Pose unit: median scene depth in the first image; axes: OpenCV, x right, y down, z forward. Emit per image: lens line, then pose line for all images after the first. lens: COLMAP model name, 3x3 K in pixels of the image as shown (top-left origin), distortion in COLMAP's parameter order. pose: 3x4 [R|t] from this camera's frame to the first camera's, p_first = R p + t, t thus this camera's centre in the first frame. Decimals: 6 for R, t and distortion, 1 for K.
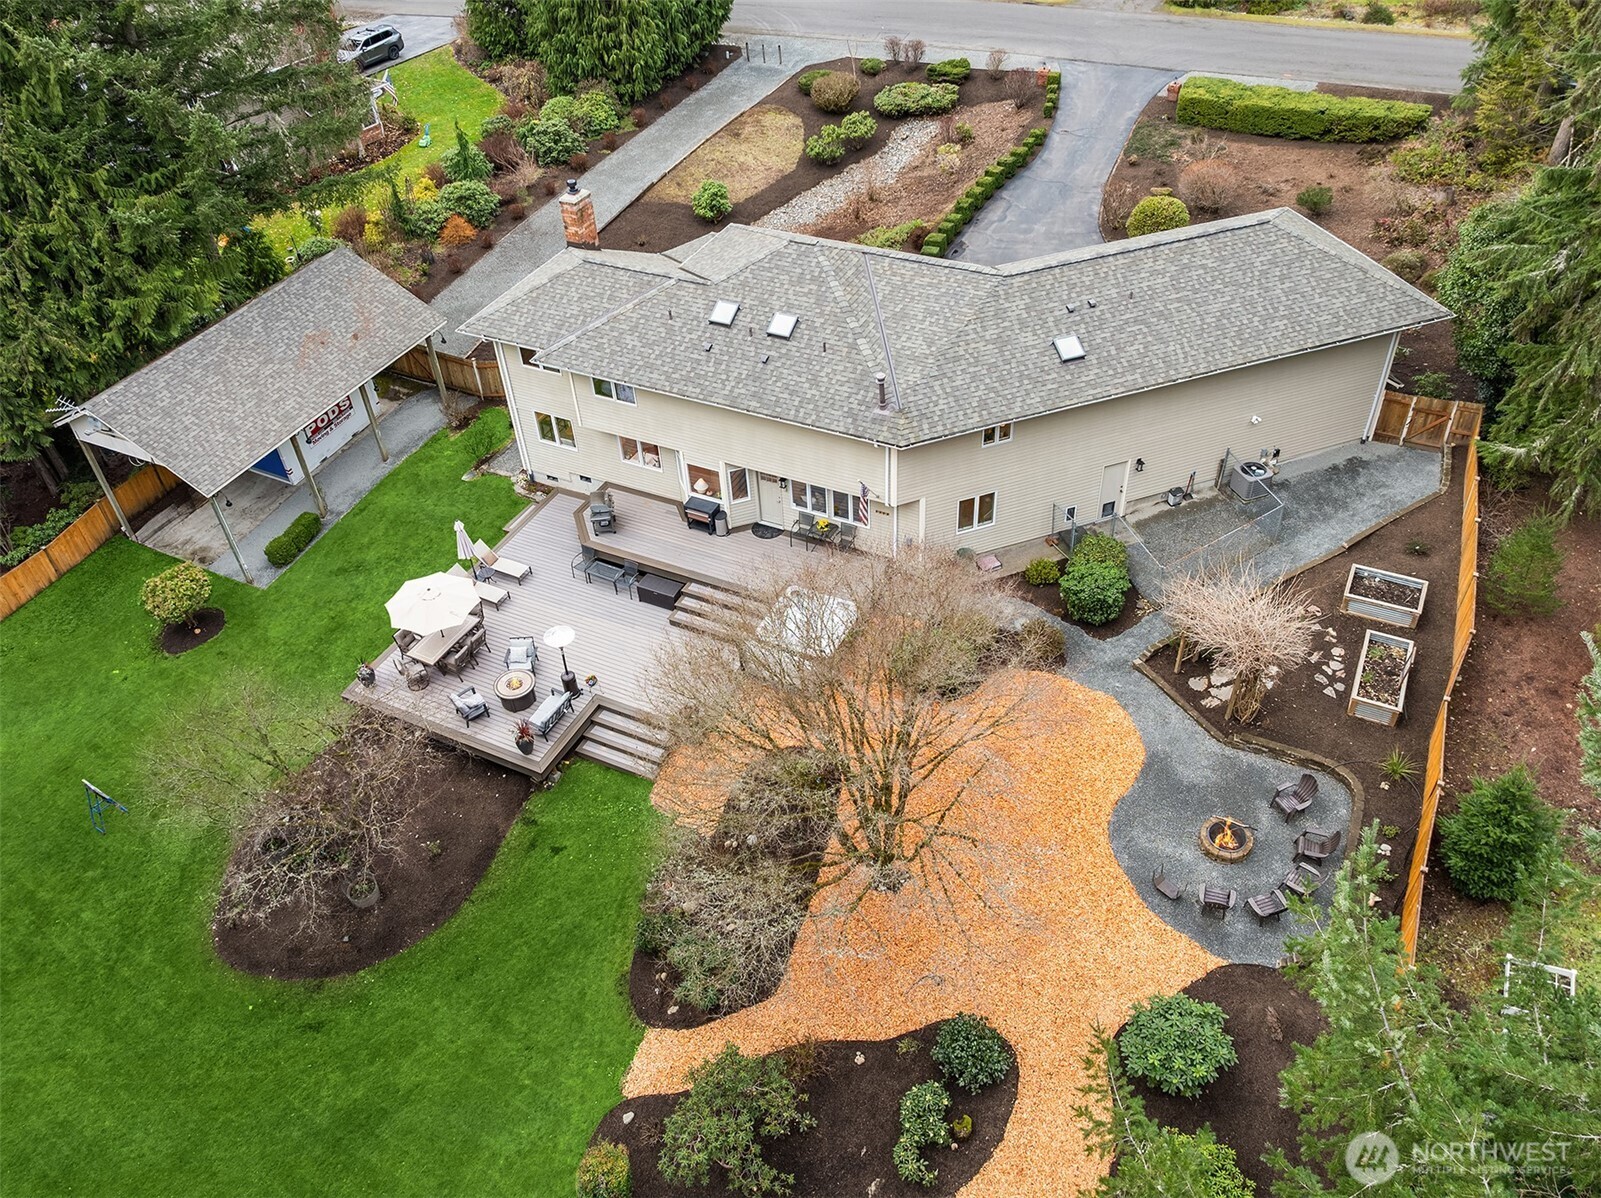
lens RADIAL K [[1139.0, 0, 802.7], [0, 1139.0, 599.9], [0, 0, 1]] dist [-0.009729, -0.001210]
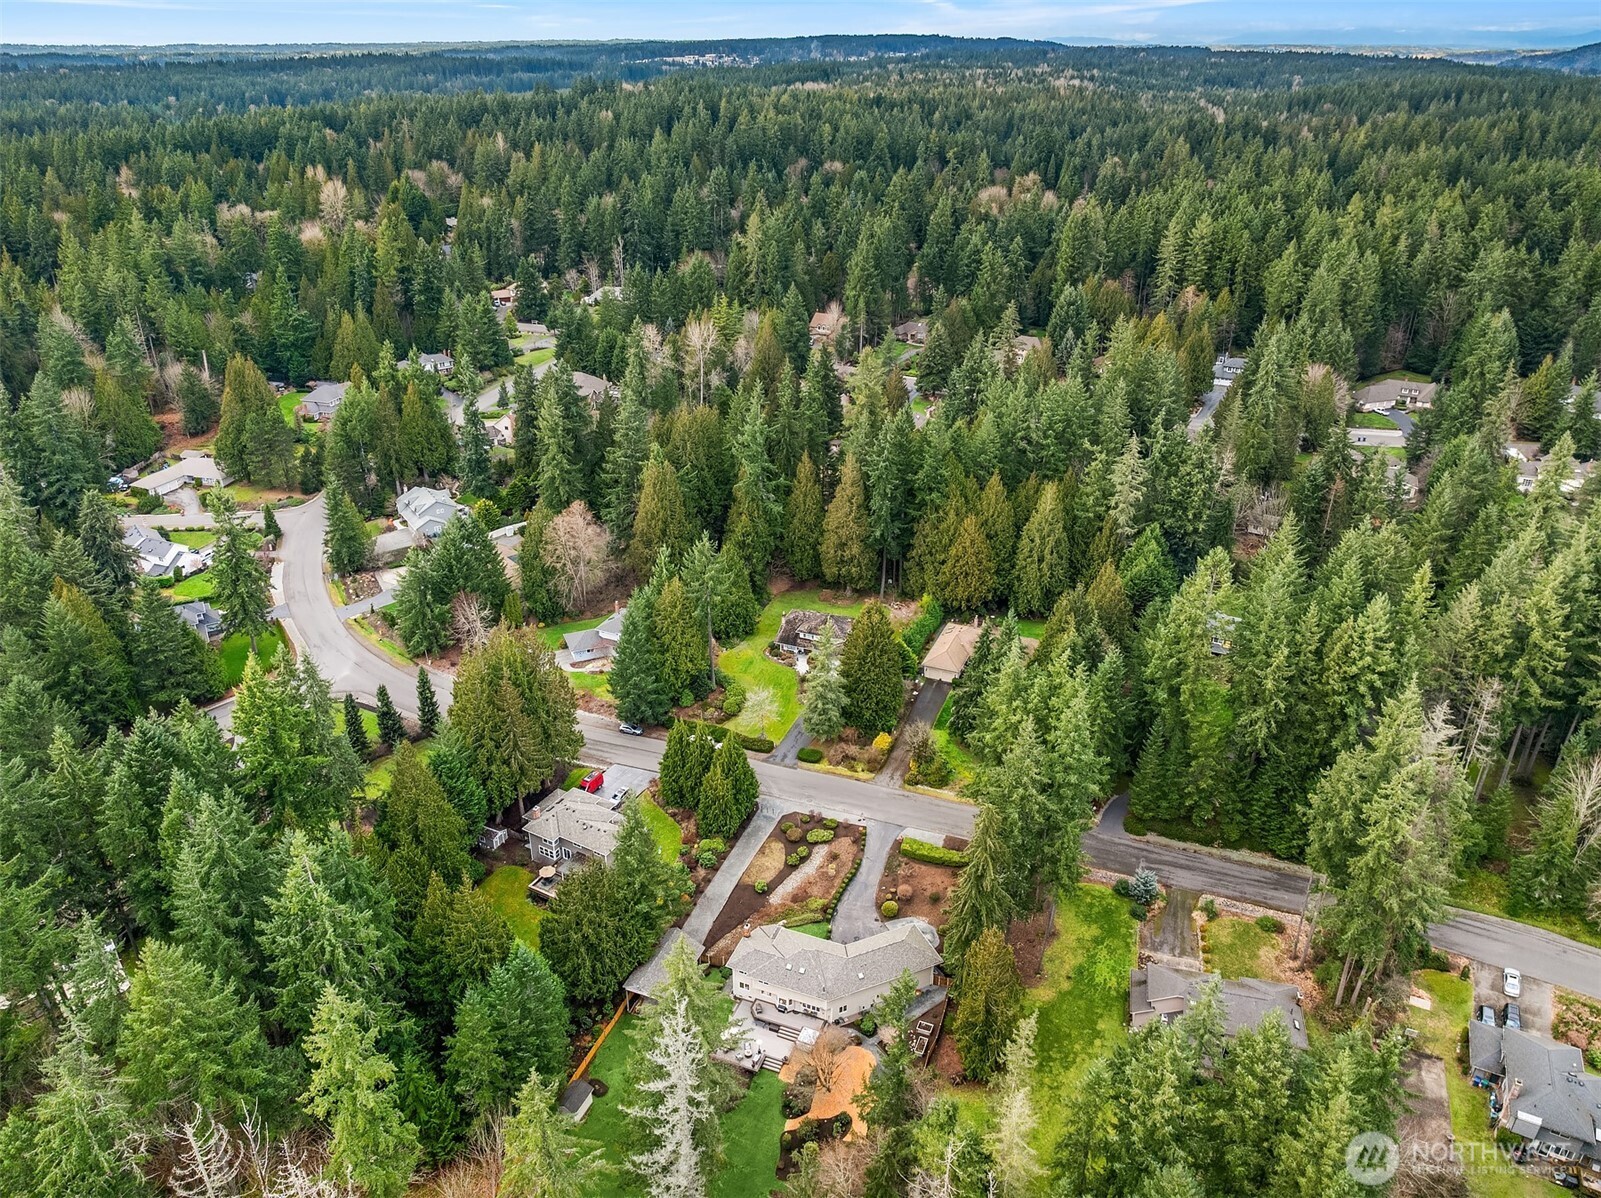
lens RADIAL K [[1139.0, 0, 798.8], [0, 1139.0, 597.8], [0, 0, 1]] dist [-0.009729, -0.001210]
pose [[0.993635, 0.012895, 0.111909, -0.533172], [0.015400, 0.968551, -0.248339, -0.519024], [-0.111592, 0.248481, 0.962187, -3.627909]]
